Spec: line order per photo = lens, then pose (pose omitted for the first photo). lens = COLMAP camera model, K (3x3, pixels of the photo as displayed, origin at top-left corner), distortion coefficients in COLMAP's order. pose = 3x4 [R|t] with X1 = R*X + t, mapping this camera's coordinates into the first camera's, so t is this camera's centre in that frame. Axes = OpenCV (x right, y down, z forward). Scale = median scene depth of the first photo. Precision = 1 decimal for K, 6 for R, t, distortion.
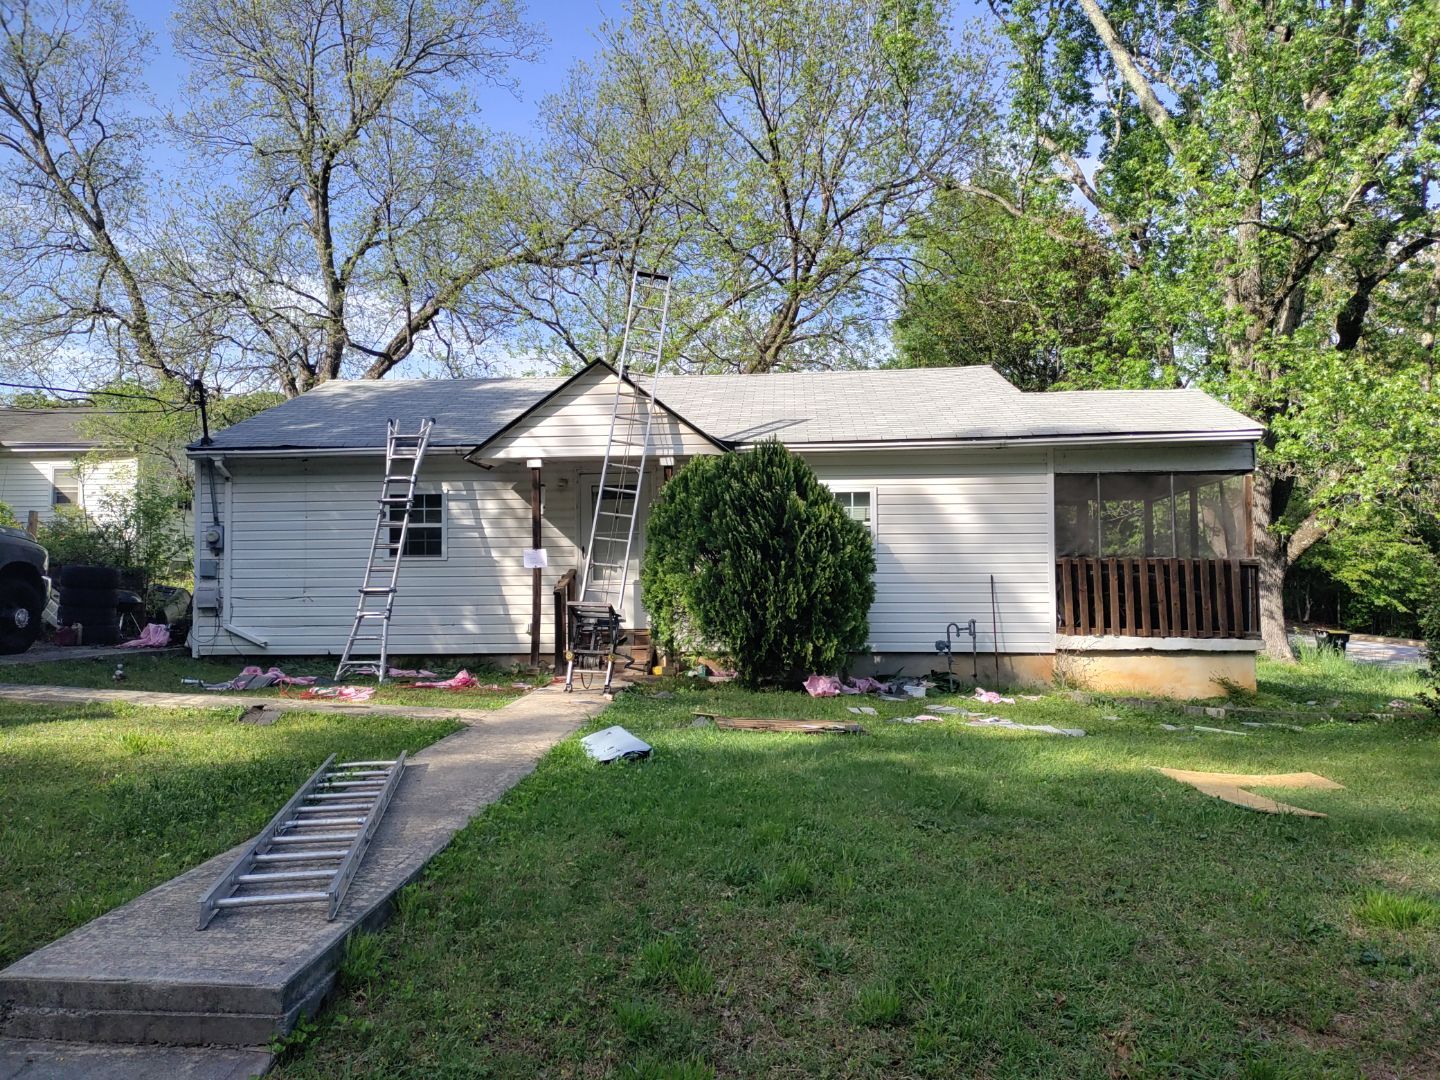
lens RADIAL K [[1058.3, 0, 716.1], [0, 1058.3, 539.3], [0, 0, 1]] dist [0.044559, -0.050612]
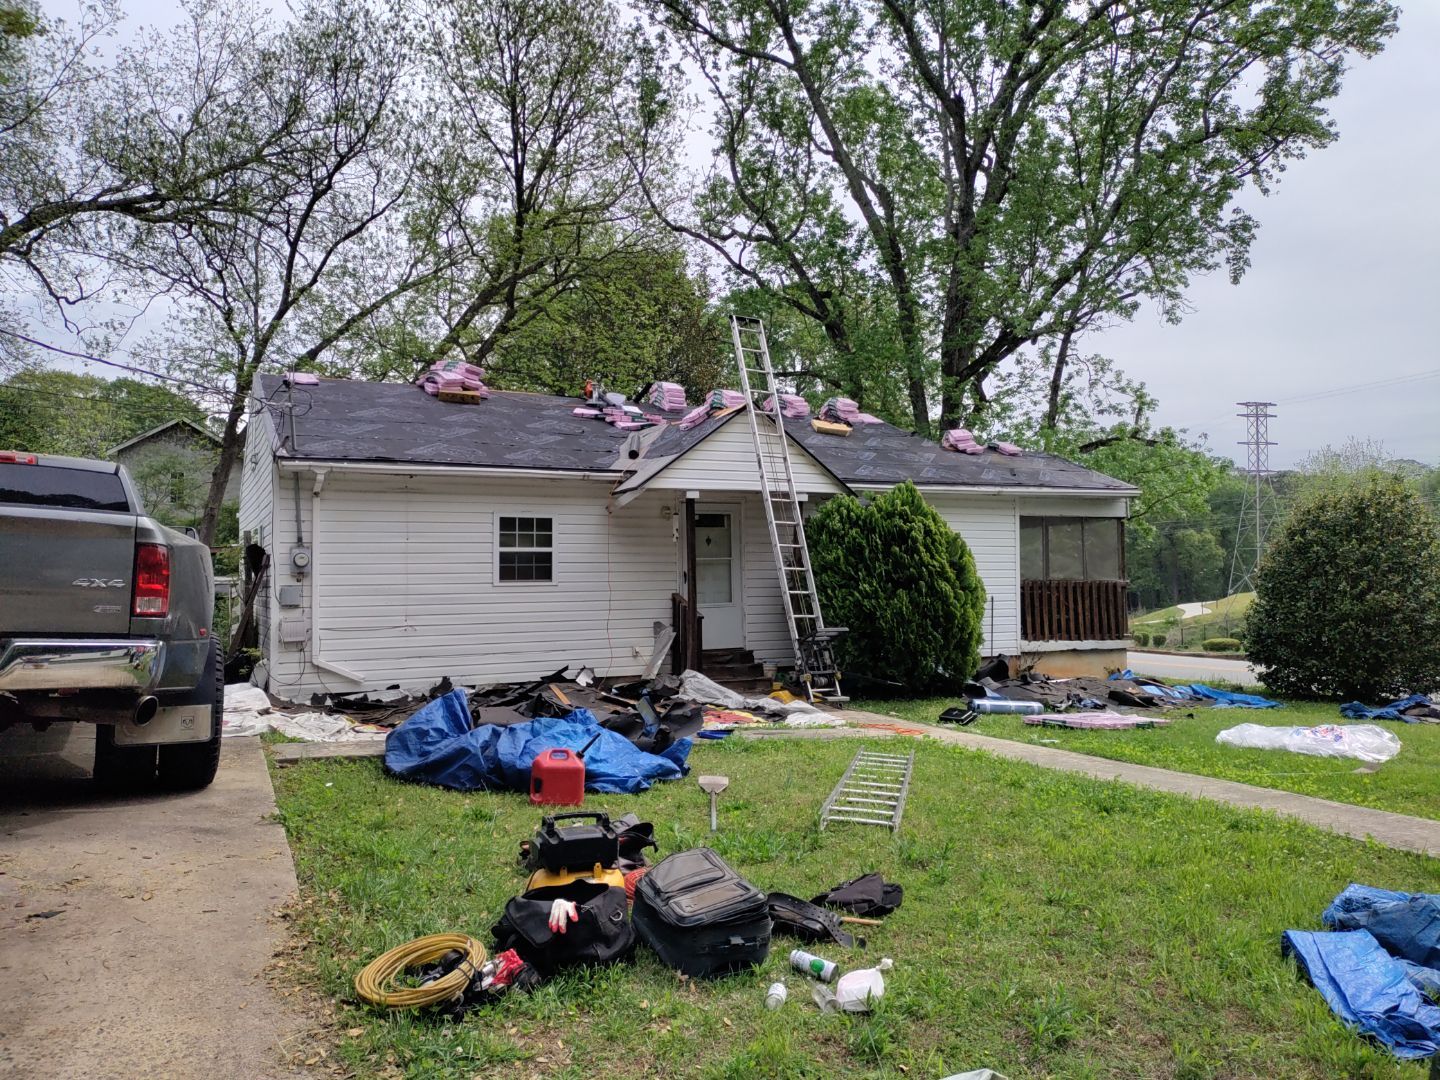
lens RADIAL K [[1062.5, 0, 713.3], [0, 1062.5, 539.3], [0, 0, 1]] dist [0.022576, -0.027667]
pose [[0.861007, 0.015530, 0.508355, -0.647670], [-0.017381, 0.999848, -0.001106, -0.024989], [-0.508295, -0.007883, 0.861147, 0.082309]]
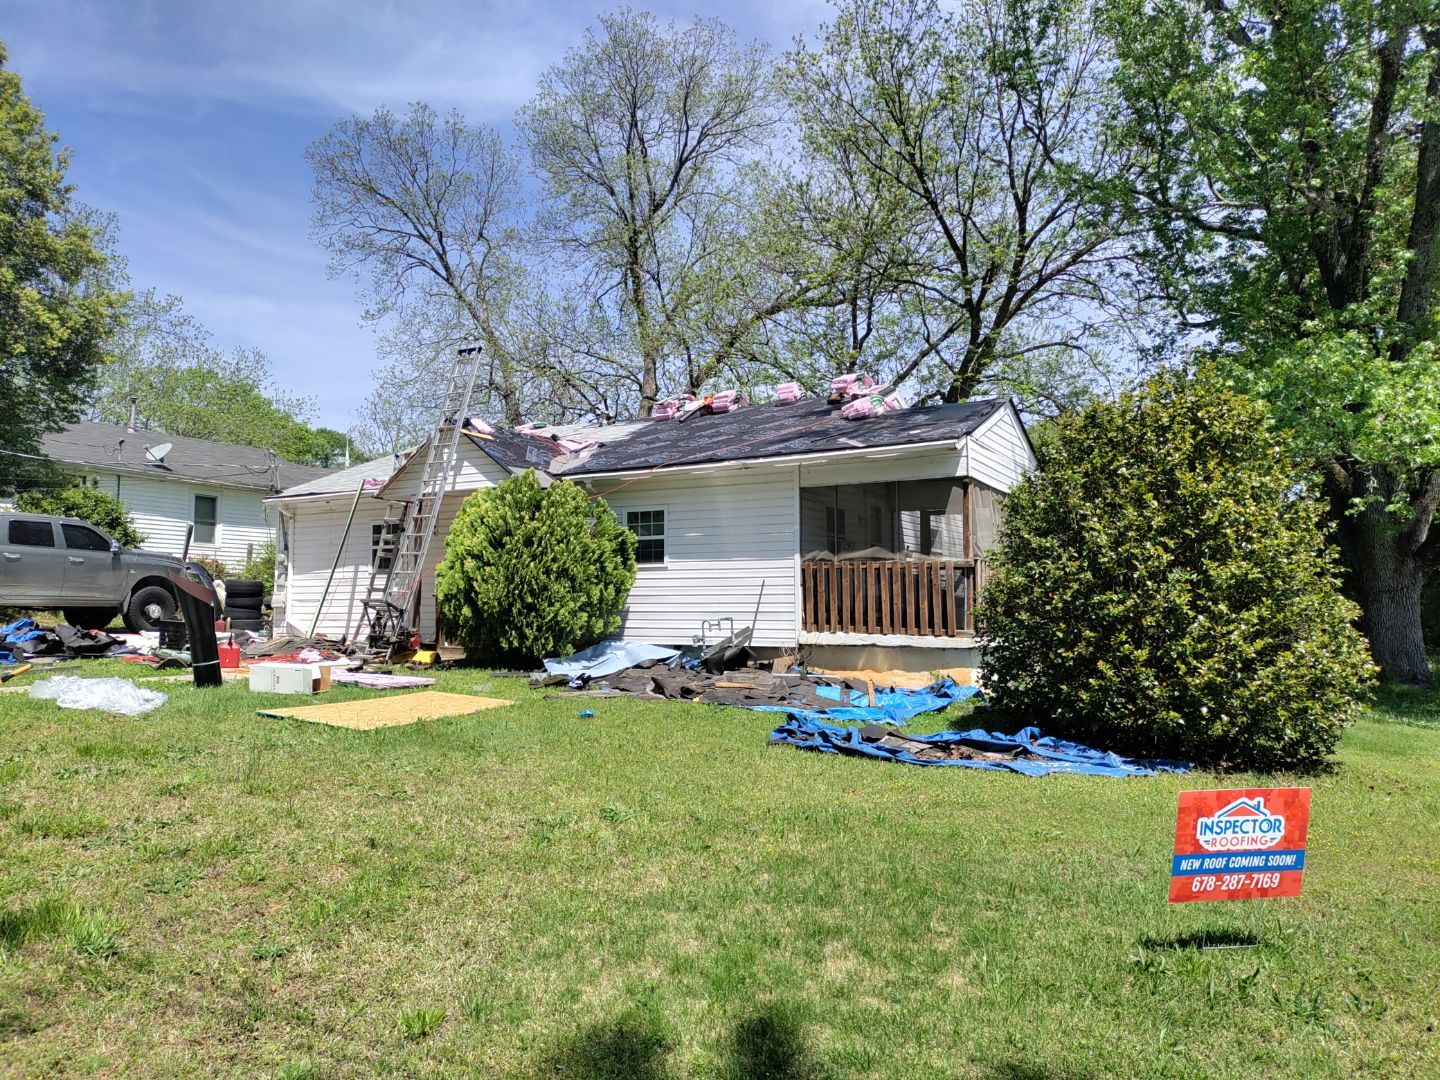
lens RADIAL K [[1053.7, 0, 713.4], [0, 1053.7, 545.4], [0, 0, 1]] dist [0.049999, -0.055731]
pose [[0.897708, -0.022596, -0.440011, 0.718364], [0.016185, 0.999701, -0.018317, 0.018065], [0.440293, 0.009321, 0.897806, -0.039097]]
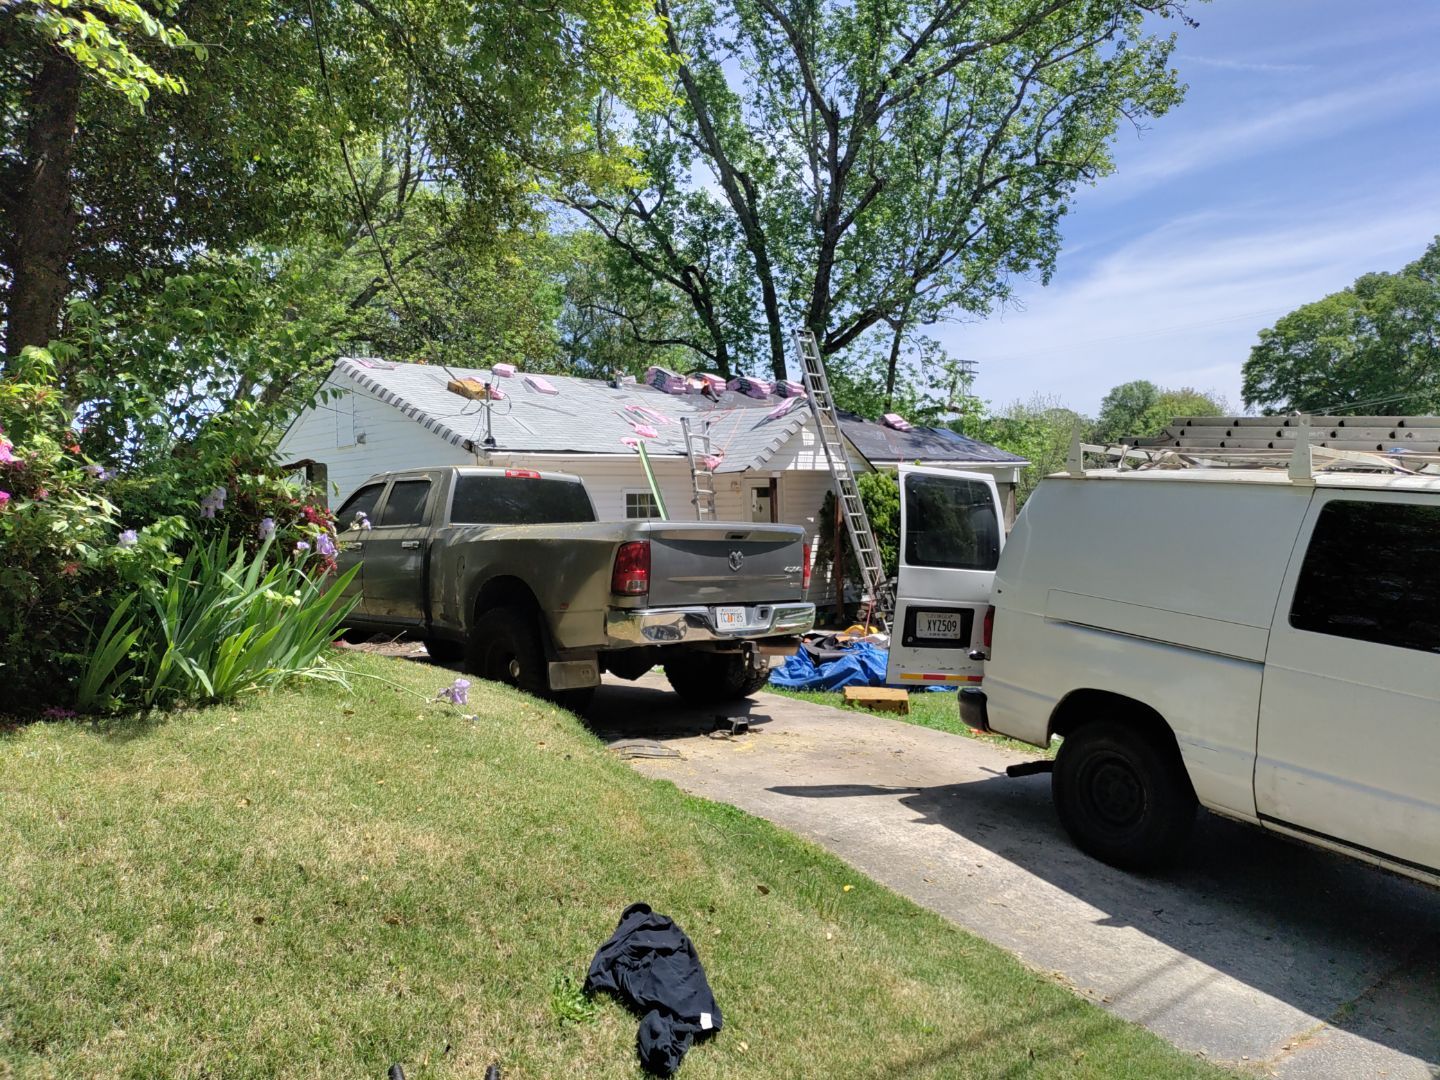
lens RADIAL K [[1049.9, 0, 717.8], [0, 1049.9, 530.3], [0, 0, 1]] dist [0.131420, -0.199555]
pose [[0.686736, -0.023270, 0.726534, -1.112964], [-0.015112, 0.998814, 0.046274, -0.057568], [-0.726749, -0.042757, 0.685571, 0.139324]]
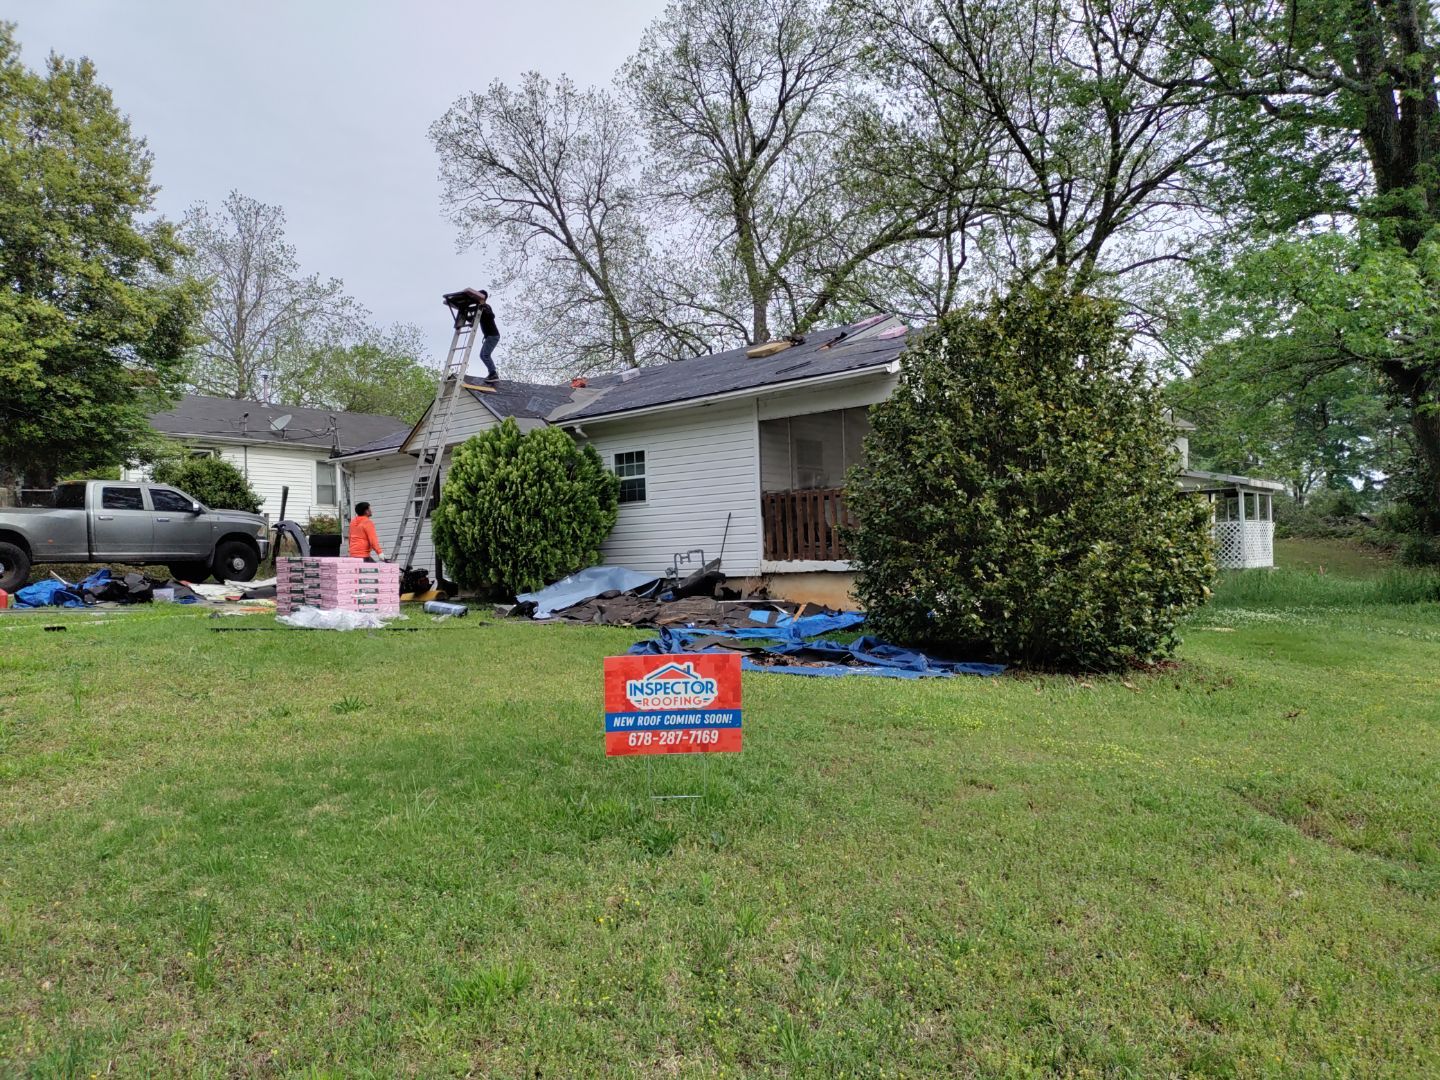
lens RADIAL K [[1049.9, 0, 717.8], [0, 1049.9, 530.3], [0, 0, 1]] dist [0.131420, -0.199555]
pose [[0.805810, -0.040128, -0.590814, 0.950548], [0.055496, 0.998428, 0.007878, 0.044865], [0.589569, -0.039136, 0.806770, 0.045119]]
